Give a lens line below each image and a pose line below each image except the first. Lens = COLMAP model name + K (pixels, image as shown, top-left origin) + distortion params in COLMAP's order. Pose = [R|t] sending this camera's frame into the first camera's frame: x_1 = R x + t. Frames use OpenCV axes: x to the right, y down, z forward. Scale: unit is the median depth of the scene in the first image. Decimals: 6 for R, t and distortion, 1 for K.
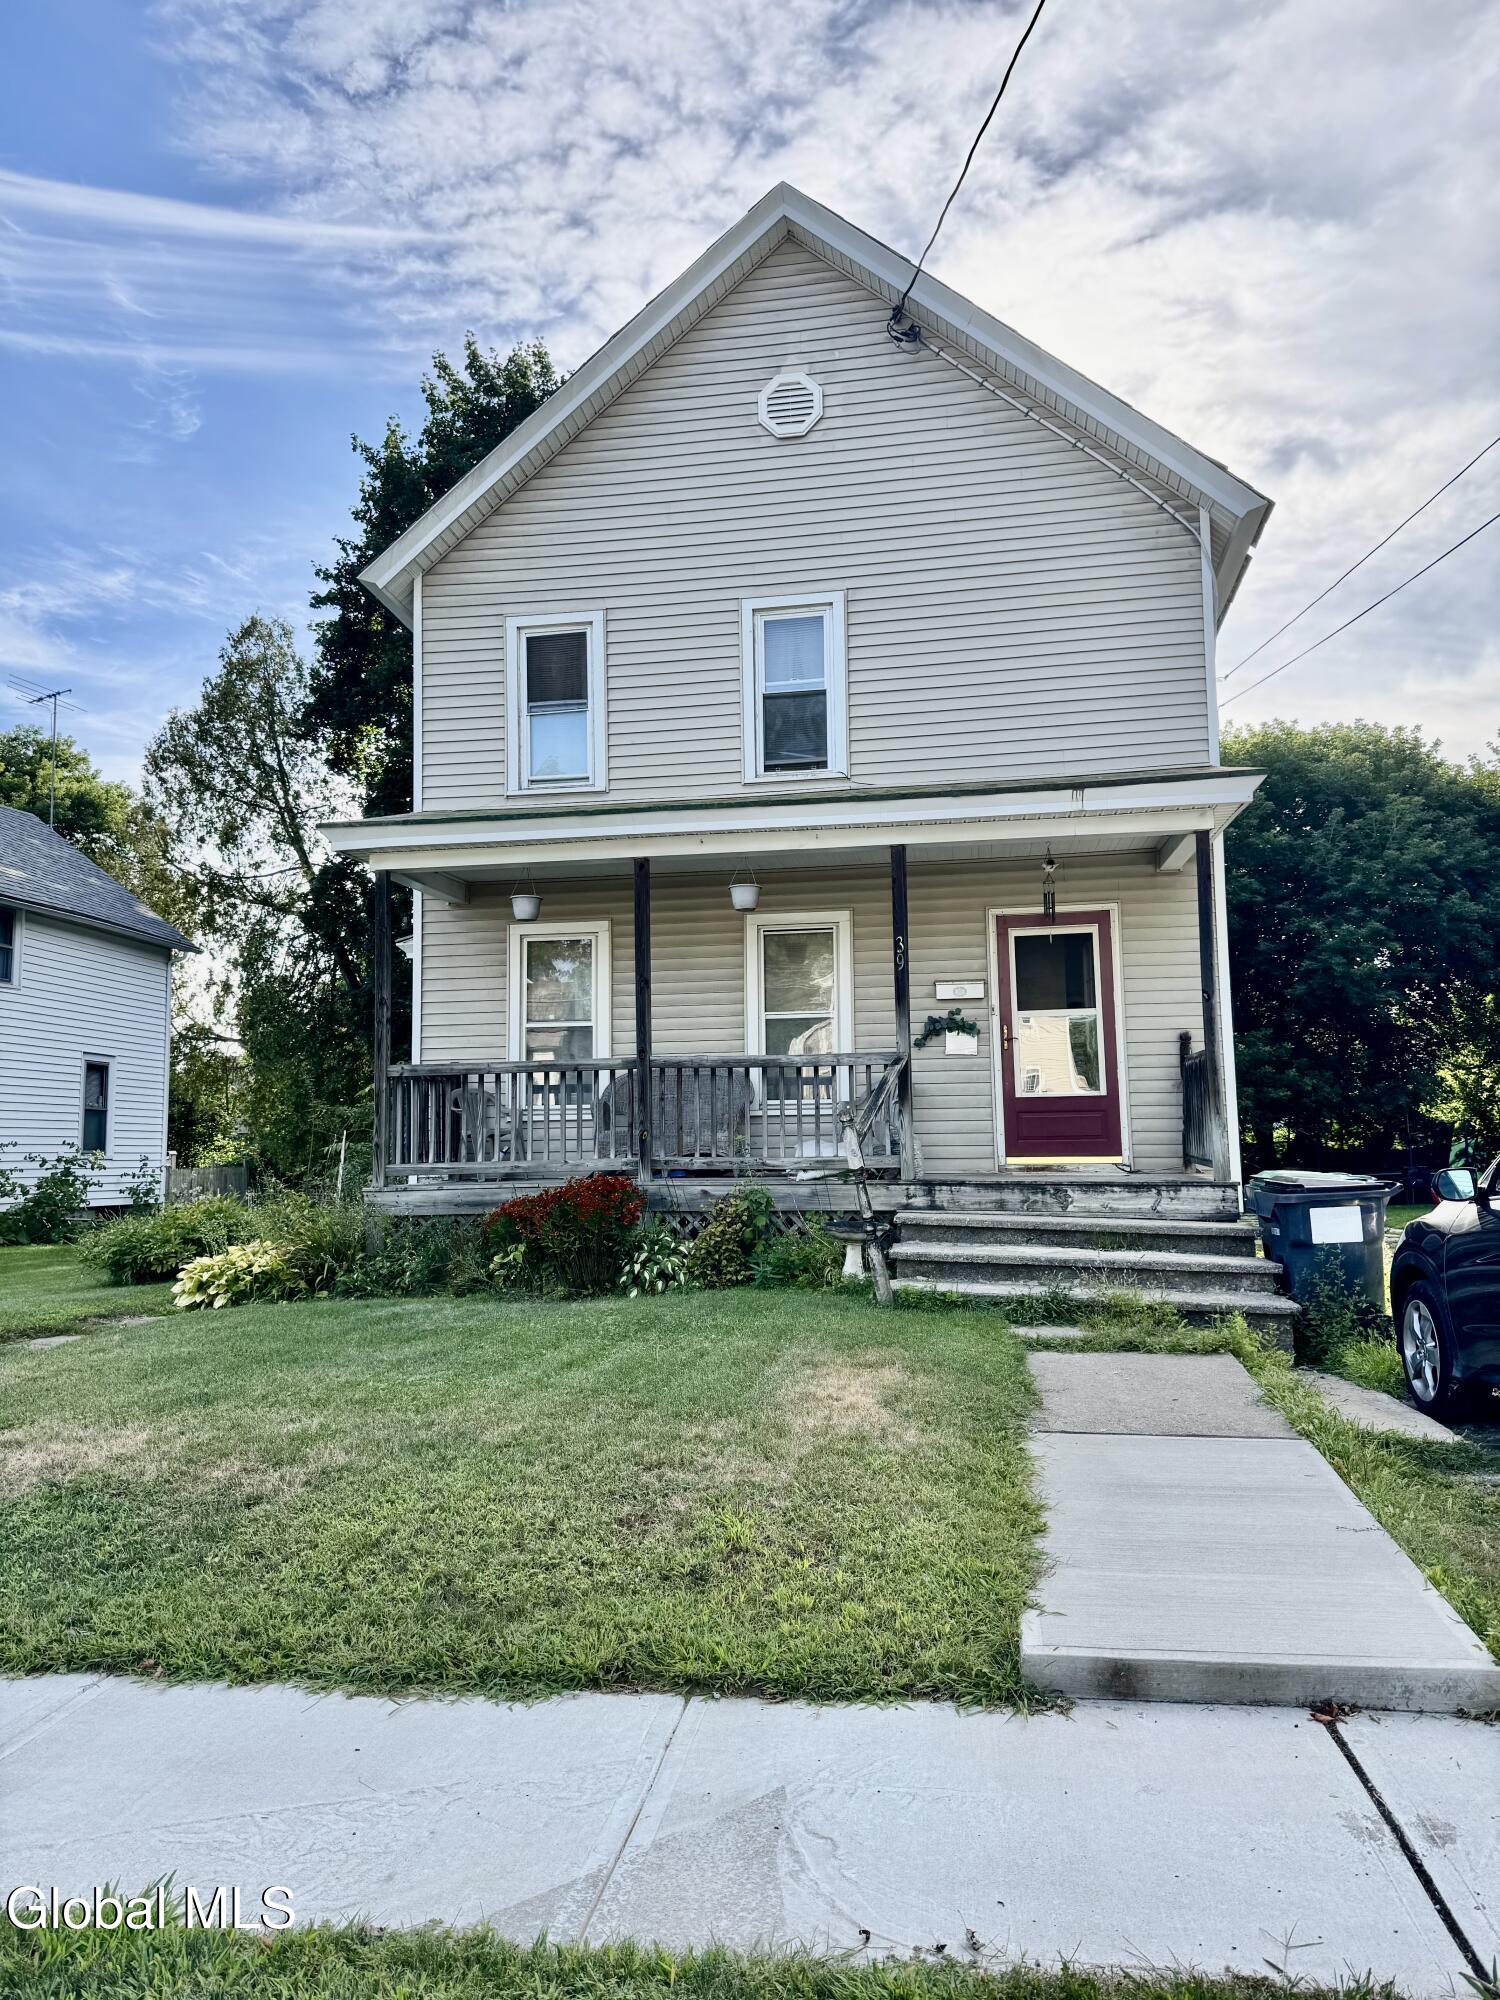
lens RADIAL K [[1426.7, 0, 839.9], [0, 1426.7, 1022.9], [0, 0, 1]] dist [0.004980, -0.016319]
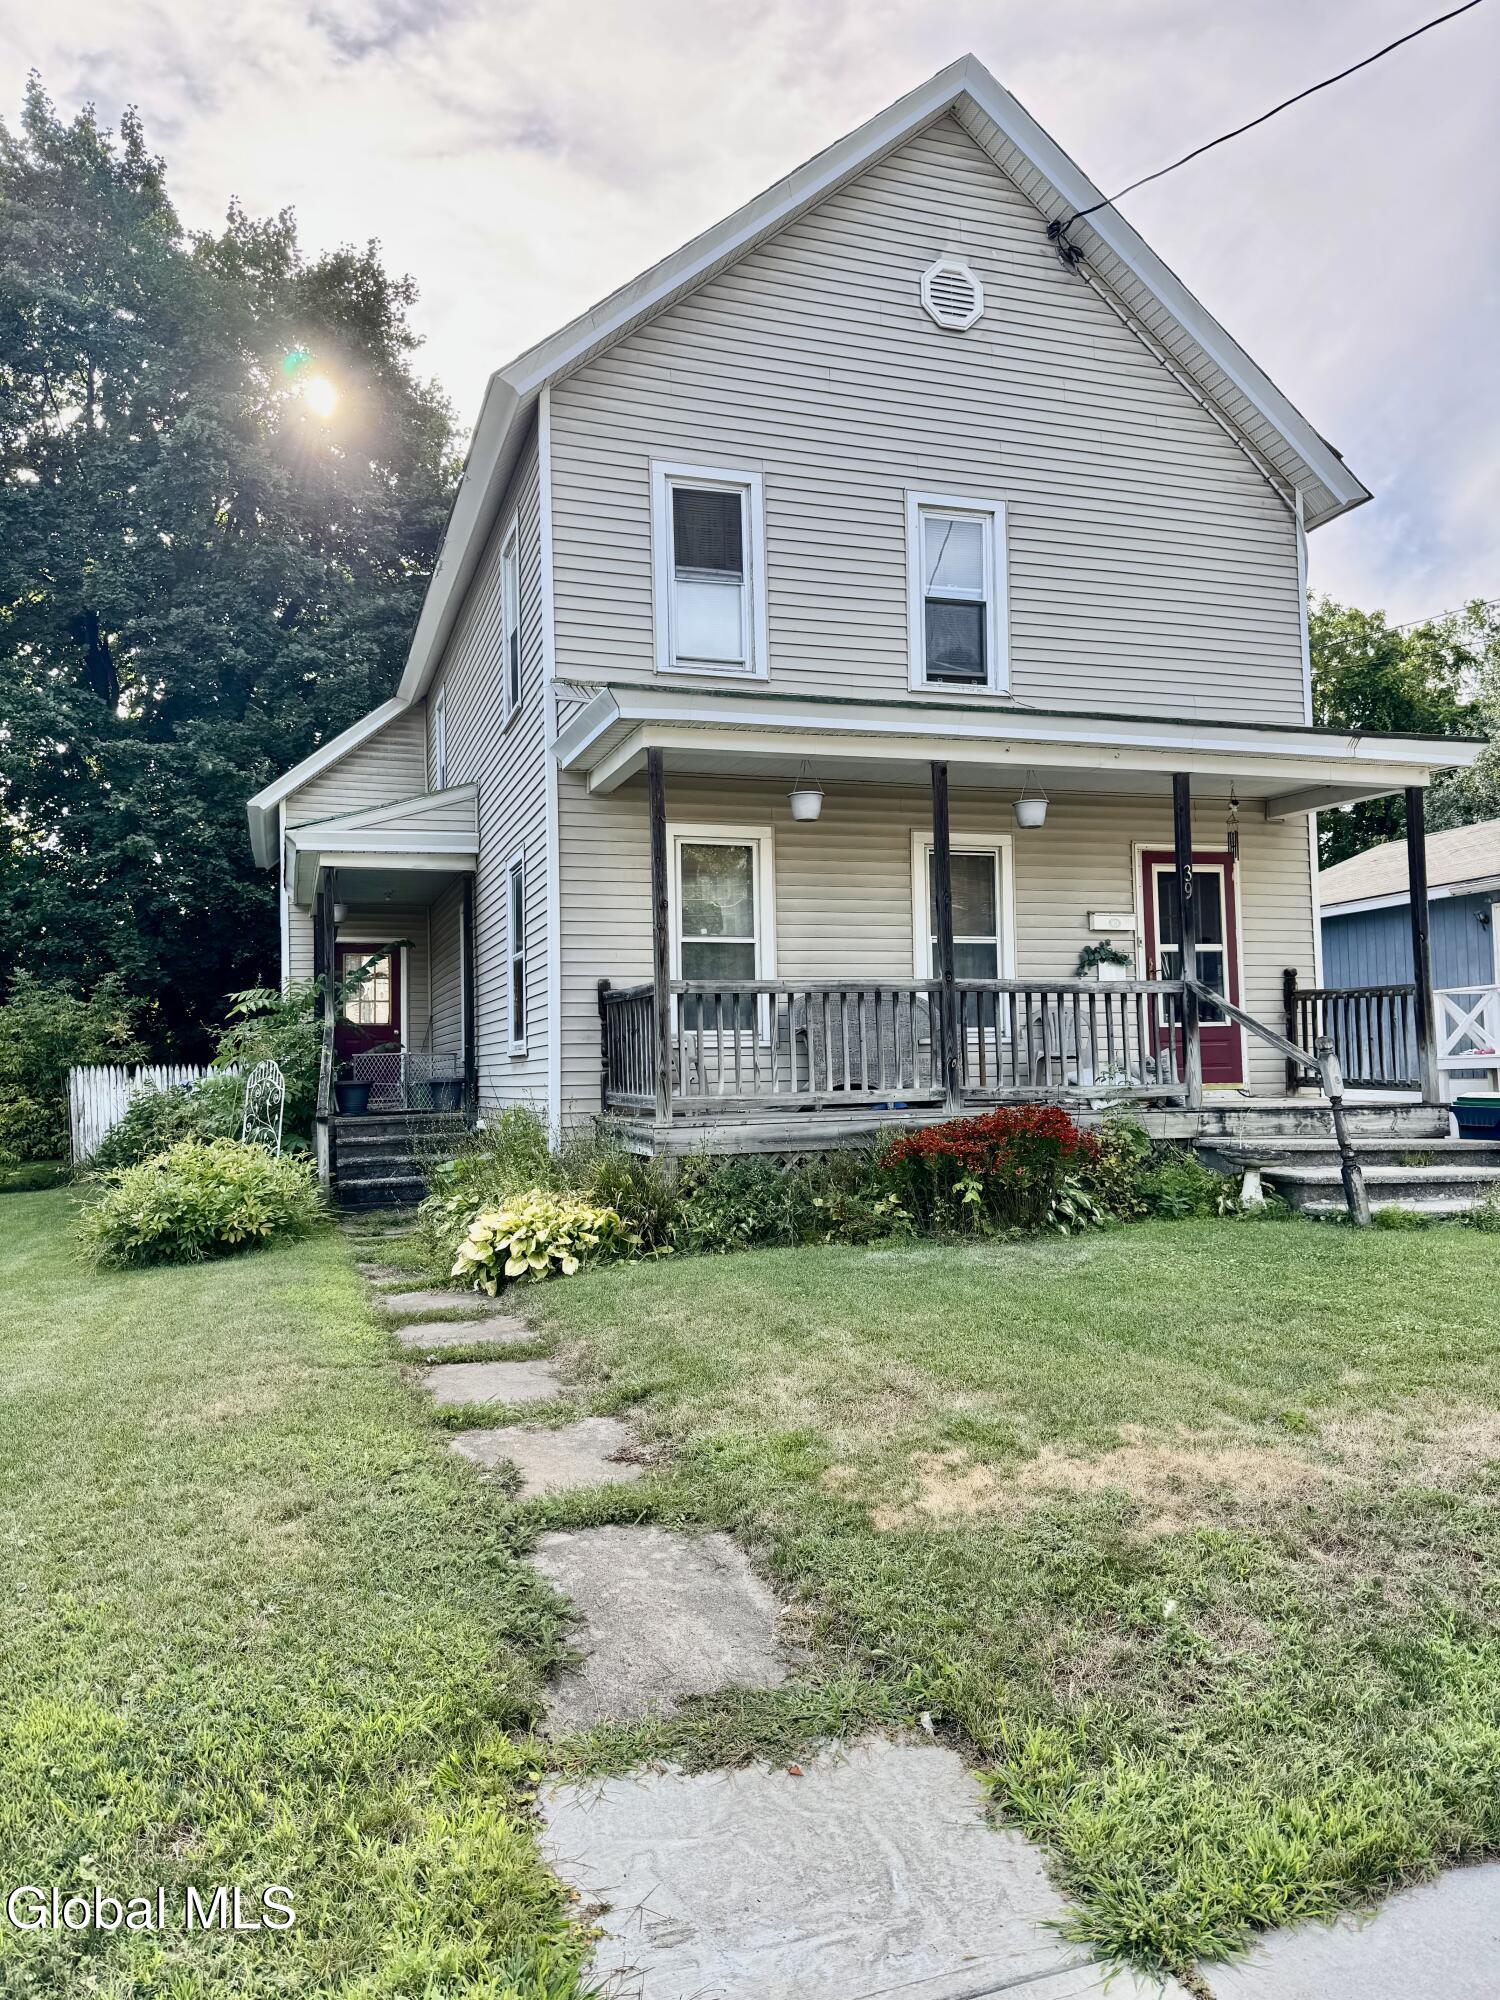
lens RADIAL K [[1426.7, 0, 752.6], [0, 1426.7, 997.8], [0, 0, 1]] dist [0.004980, -0.016319]
pose [[0.882244, 0.020595, 0.470342, -0.602914], [-0.034603, 0.999177, 0.021156, 0.018491], [-0.469520, -0.034940, 0.882230, 0.215597]]
